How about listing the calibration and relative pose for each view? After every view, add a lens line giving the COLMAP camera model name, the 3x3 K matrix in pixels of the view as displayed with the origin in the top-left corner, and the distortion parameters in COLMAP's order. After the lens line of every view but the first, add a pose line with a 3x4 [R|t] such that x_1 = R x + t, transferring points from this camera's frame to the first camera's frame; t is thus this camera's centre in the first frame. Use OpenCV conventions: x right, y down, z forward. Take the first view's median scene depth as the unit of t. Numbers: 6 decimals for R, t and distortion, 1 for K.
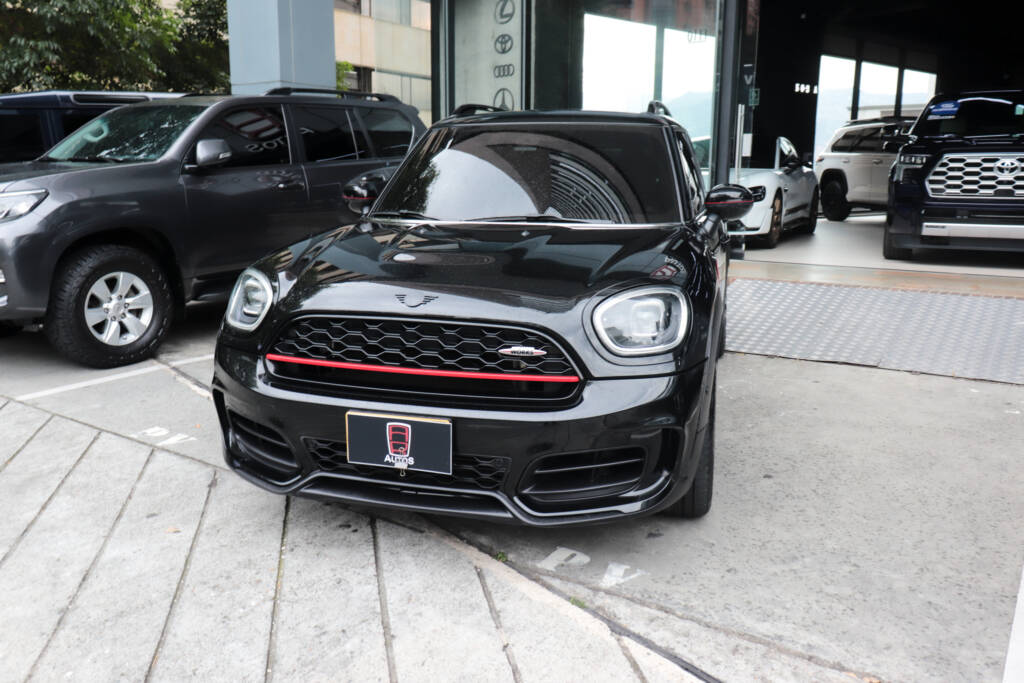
lens RADIAL K [[831.1, 0, 501.3], [0, 831.1, 335.4], [0, 0, 1]] dist [-0.000170, 0.006436]
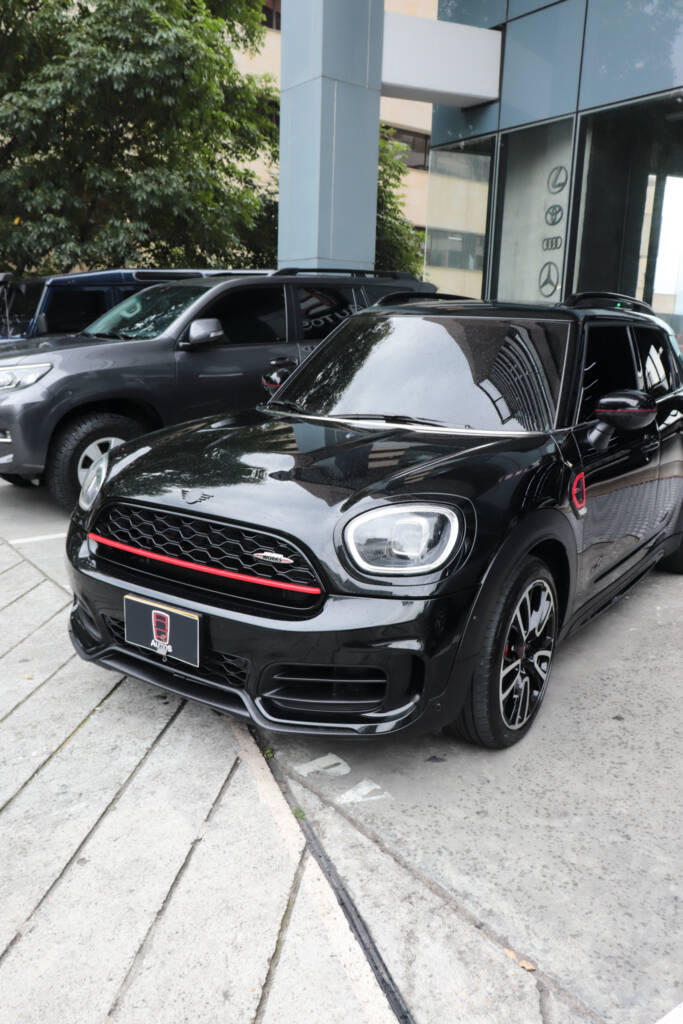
lens RADIAL K [[831.1, 0, 327.8], [0, 831.1, 525.3], [0, 0, 1]] dist [-0.000170, 0.006436]
pose [[0.941416, 0.096606, -0.323116, 0.316772], [-0.087417, 0.995249, 0.042867, -0.053267], [0.325722, -0.012110, 0.945388, 0.051221]]
